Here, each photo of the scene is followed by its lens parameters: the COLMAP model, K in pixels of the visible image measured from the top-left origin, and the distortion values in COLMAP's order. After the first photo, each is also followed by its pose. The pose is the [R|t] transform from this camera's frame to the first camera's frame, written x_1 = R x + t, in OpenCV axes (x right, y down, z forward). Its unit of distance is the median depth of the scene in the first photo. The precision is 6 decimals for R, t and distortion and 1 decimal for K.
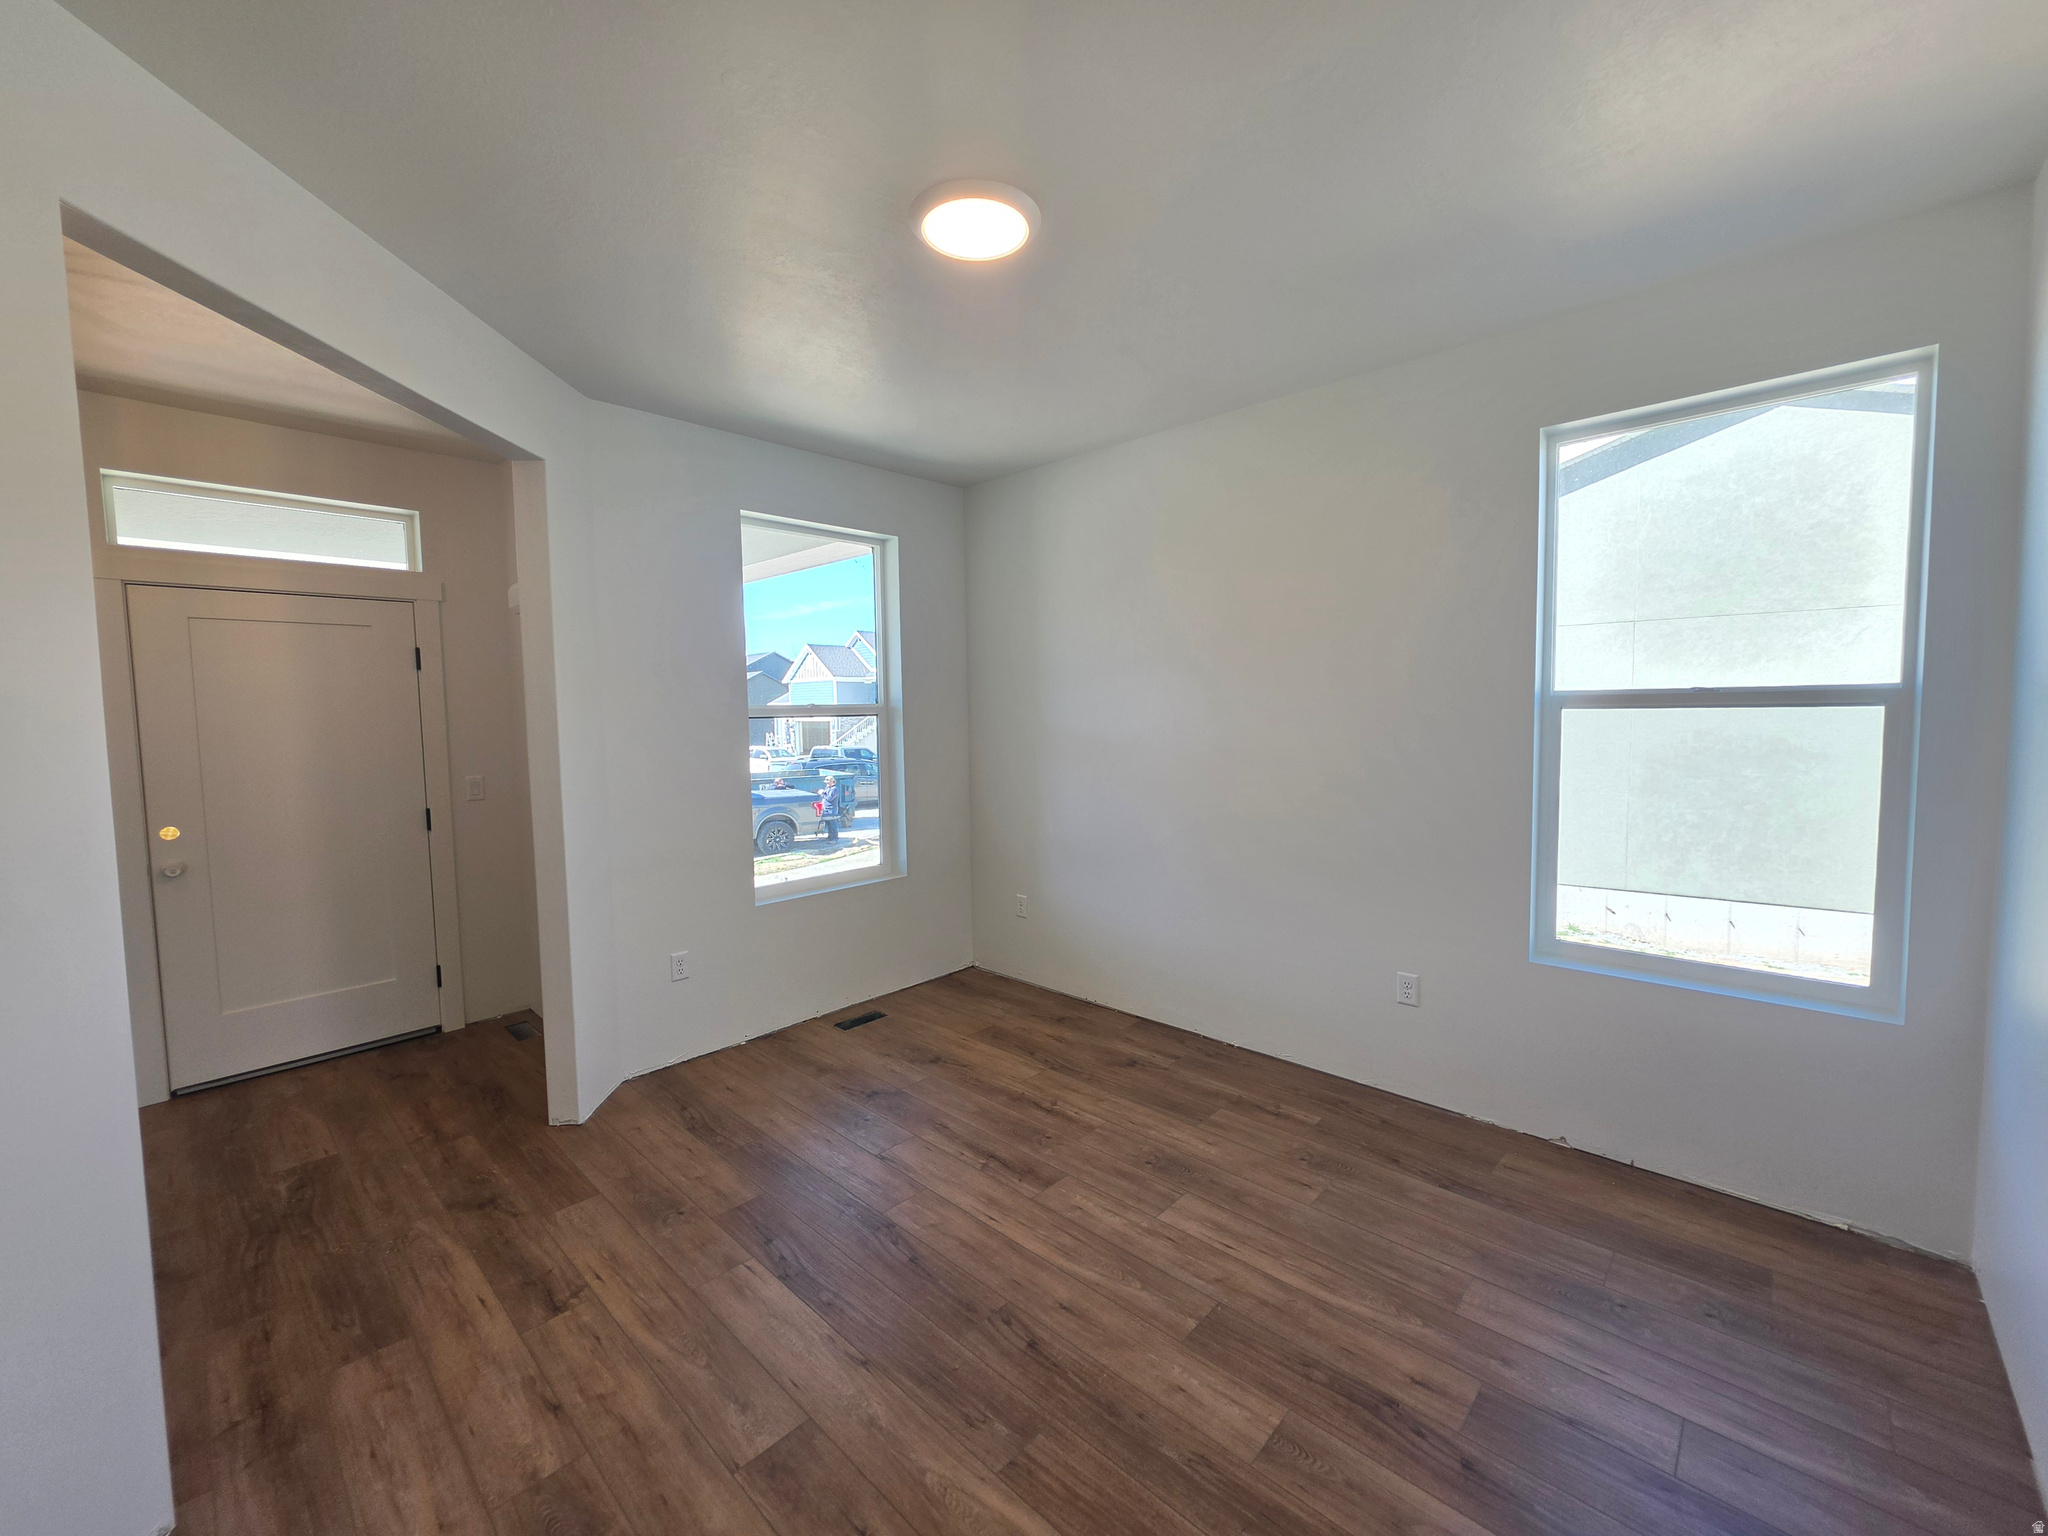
lens RADIAL K [[822.8, 0, 1023.4], [0, 822.8, 765.8], [0, 0, 1]] dist [-0.004713, 0.001046]
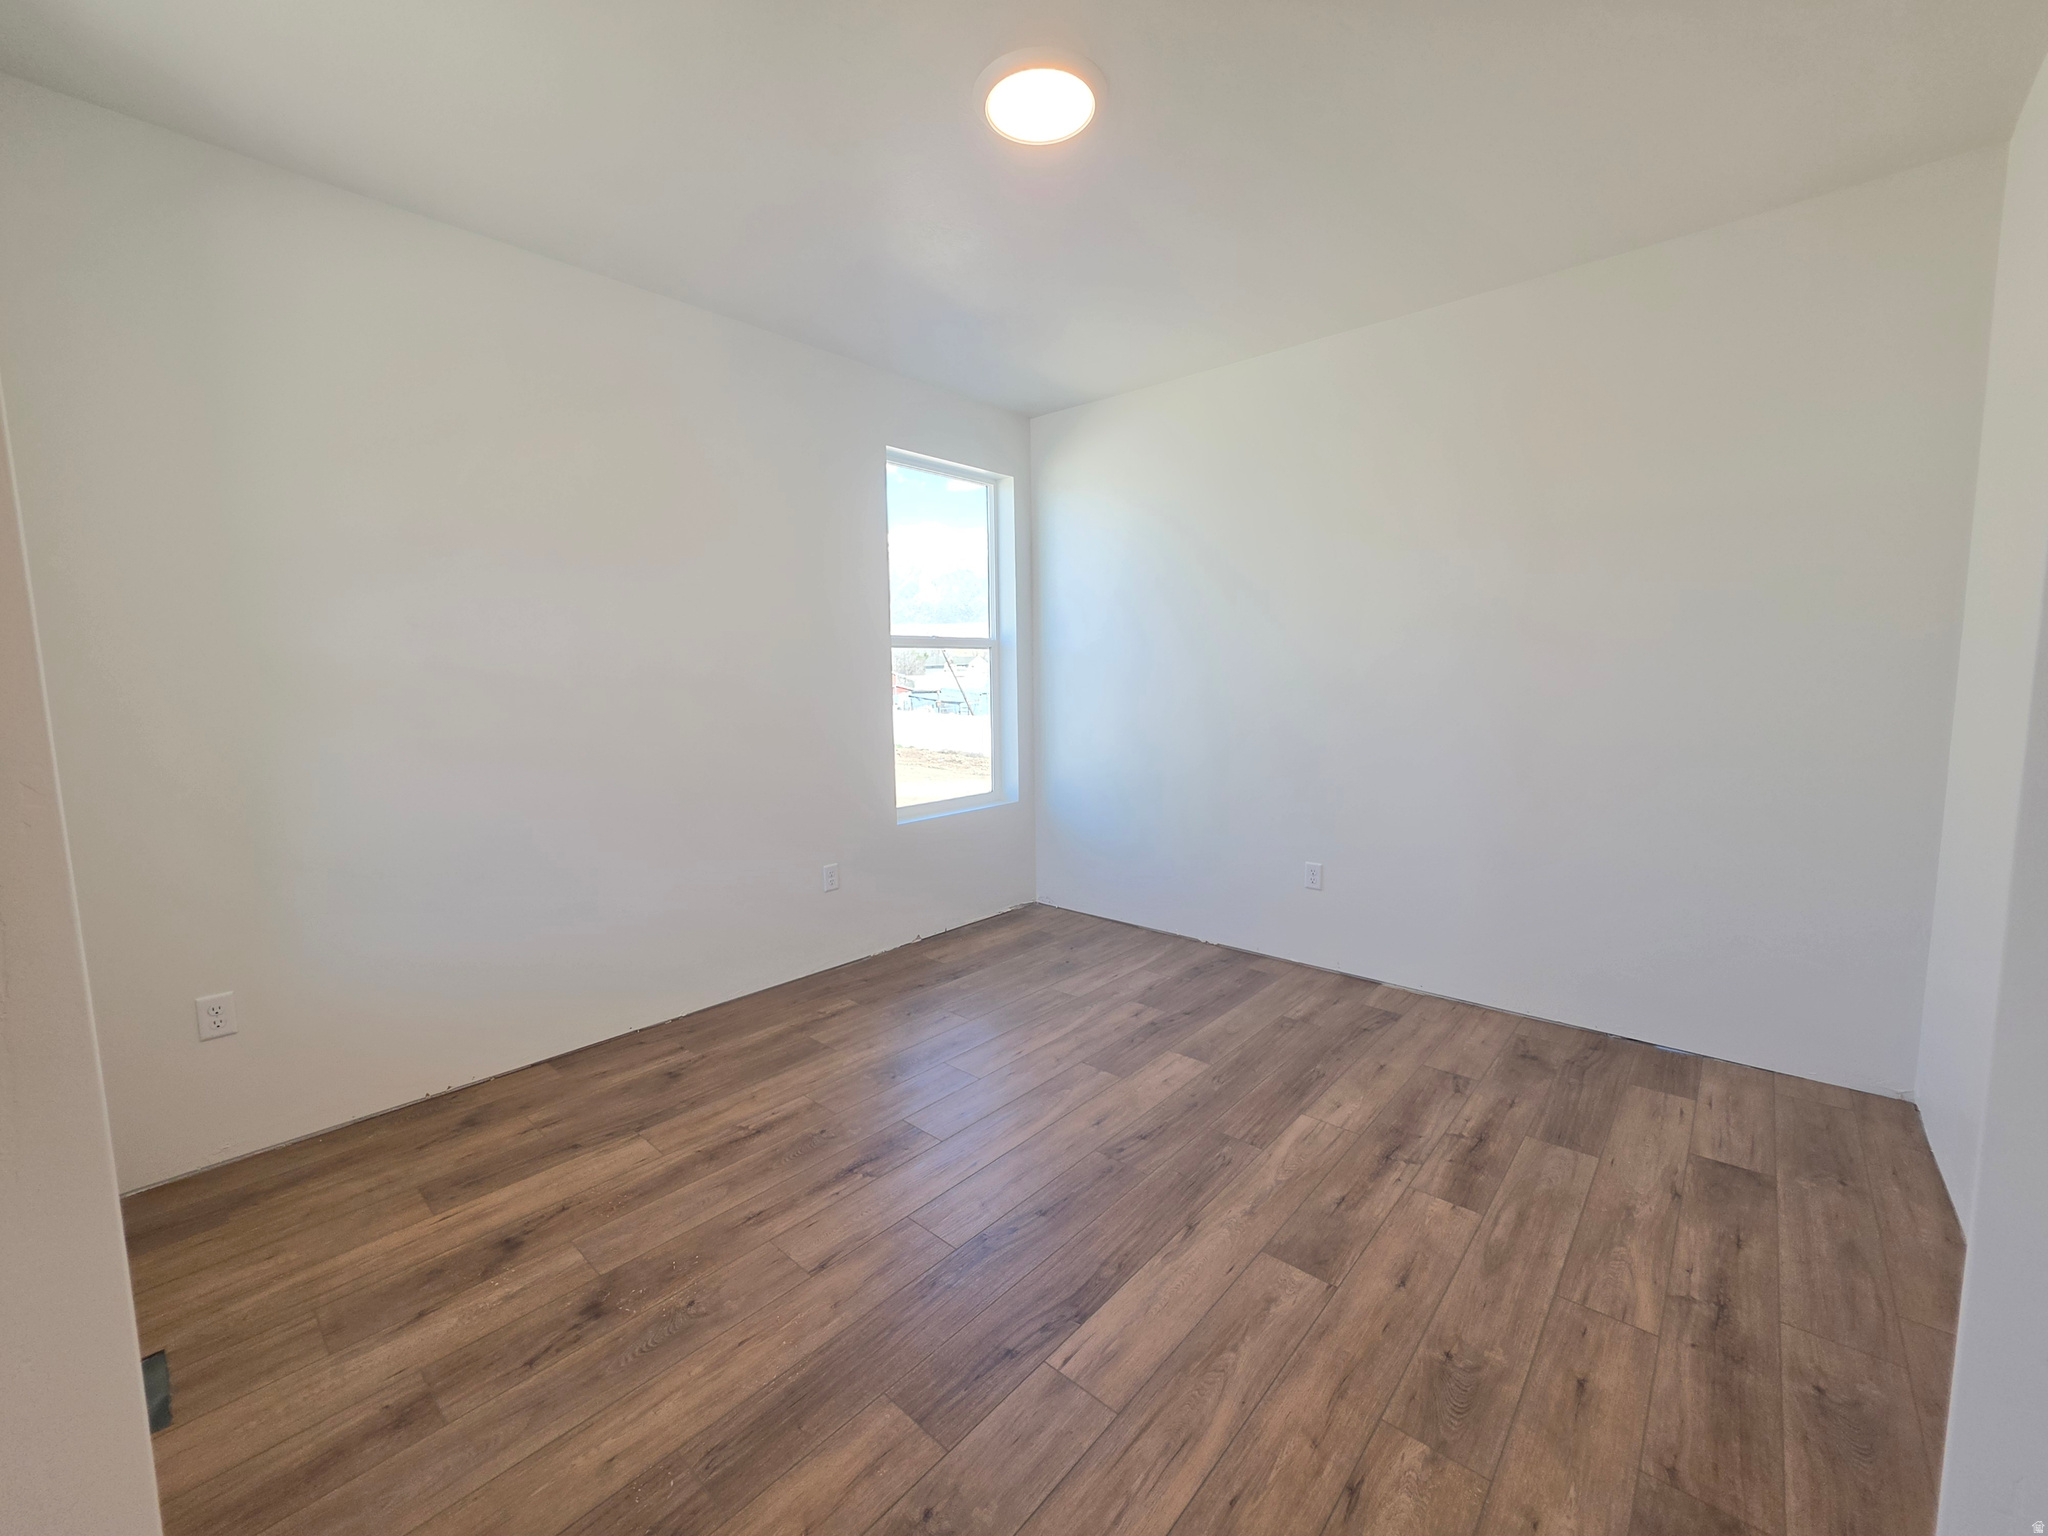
lens RADIAL K [[822.8, 0, 1021.8], [0, 822.8, 764.4], [0, 0, 1]] dist [-0.004713, 0.001046]
pose [[-0.028275, -0.091398, 0.995413, -1.010940], [0.085194, 0.991967, 0.093501, 0.026165], [-0.995963, 0.087447, -0.020261, 1.020908]]
